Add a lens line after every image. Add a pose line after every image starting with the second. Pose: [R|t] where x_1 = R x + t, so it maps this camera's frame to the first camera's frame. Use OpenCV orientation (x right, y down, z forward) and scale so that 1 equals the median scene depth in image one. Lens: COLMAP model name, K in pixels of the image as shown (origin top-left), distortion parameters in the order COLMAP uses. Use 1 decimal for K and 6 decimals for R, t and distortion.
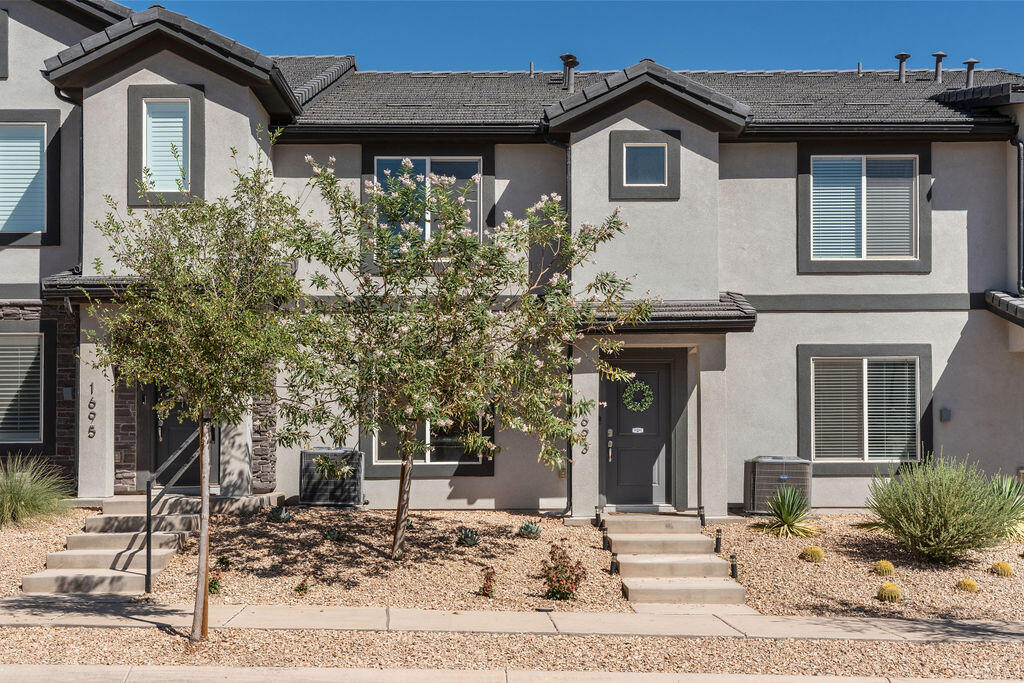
lens RADIAL K [[1258.8, 0, 512.0], [0, 1258.8, 340.3], [0, 0, 1]] dist [0.023667, 0.000000]
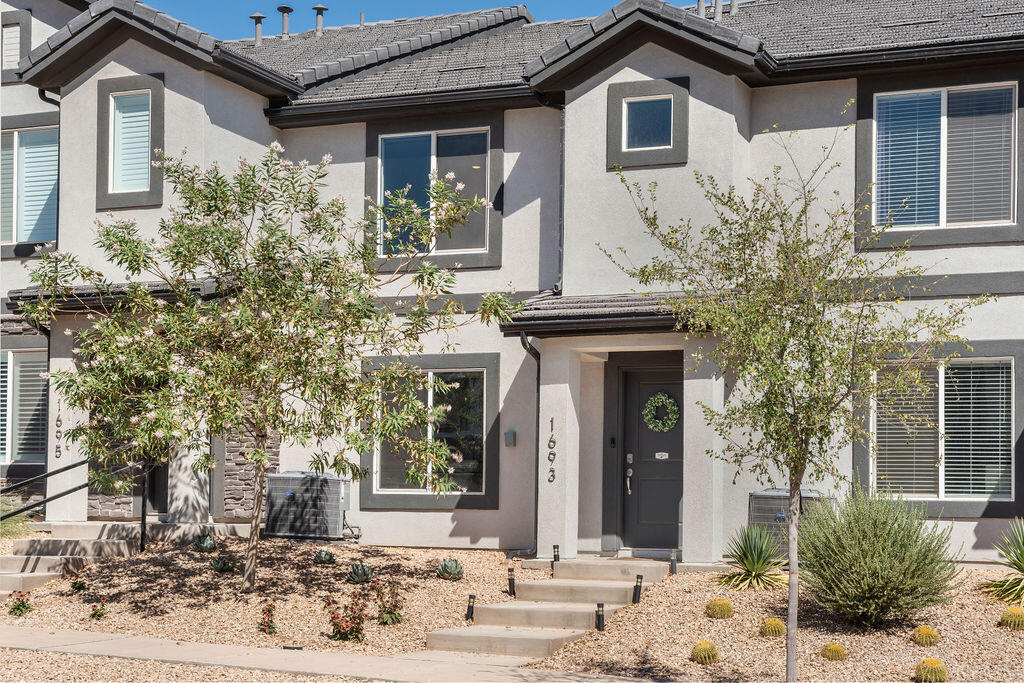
lens RADIAL K [[1670.0, 0, 511.9], [0, 1670.0, 343.9], [0, 0, 1]] dist [0.030122, 0.000000]
pose [[0.915792, -0.021011, -0.401103, 0.451416], [0.016582, 0.999757, -0.014511, 0.014871], [0.401310, 0.006638, 0.915918, -0.006817]]
